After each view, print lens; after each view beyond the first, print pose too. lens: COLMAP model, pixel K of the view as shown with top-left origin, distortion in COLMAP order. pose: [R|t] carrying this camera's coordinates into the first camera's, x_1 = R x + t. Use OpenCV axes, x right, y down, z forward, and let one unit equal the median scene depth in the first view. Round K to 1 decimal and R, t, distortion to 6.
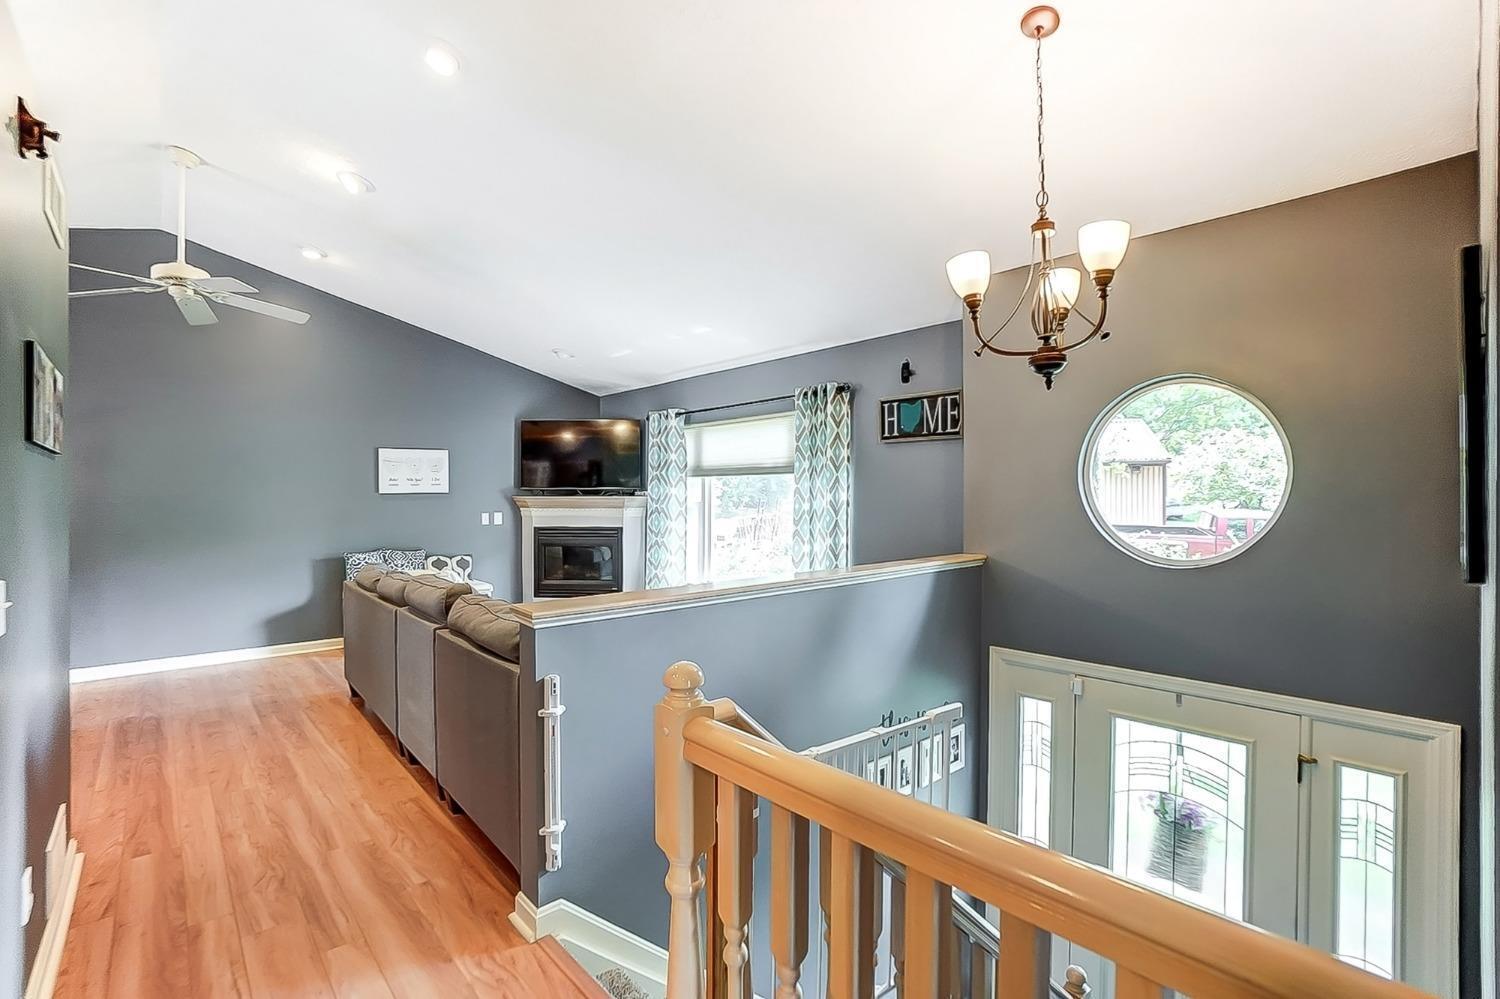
lens RADIAL K [[677.1, 0, 742.1], [0, 677.1, 498.9], [0, 0, 1]] dist [-0.018268, 0.007667]
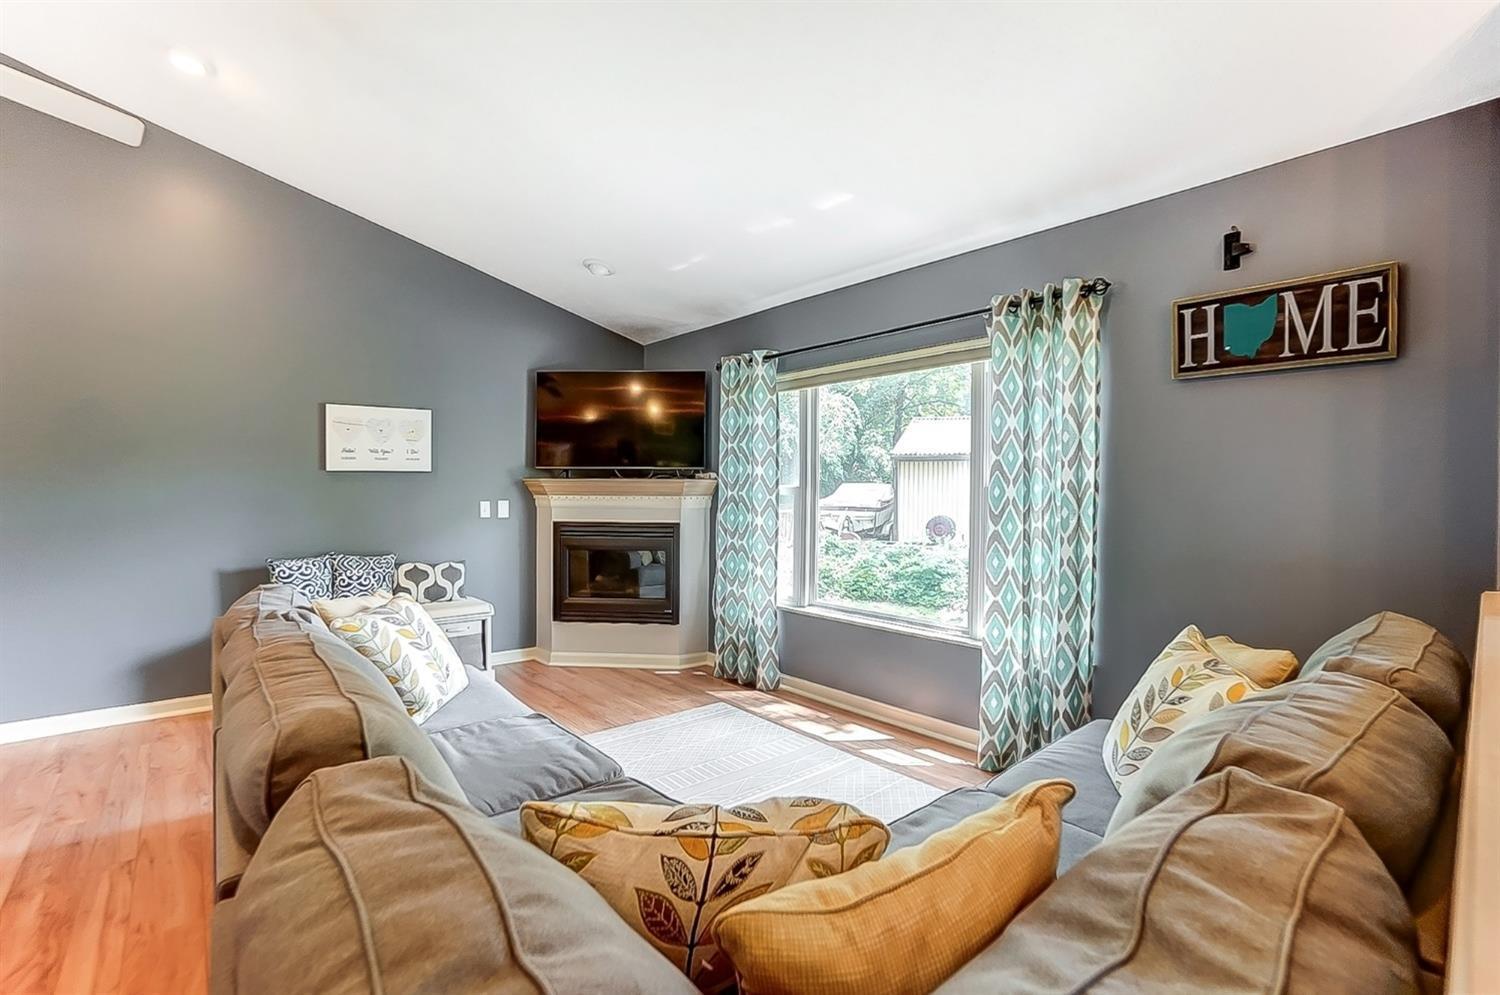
lens RADIAL K [[677.1, 0, 753.0], [0, 677.1, 497.3], [0, 0, 1]] dist [-0.018268, 0.007667]
pose [[0.999937, 0.009009, -0.006743, -0.103989], [-0.008977, 0.999948, 0.004795, 0.011440], [0.006785, -0.004735, 0.999966, 0.323025]]
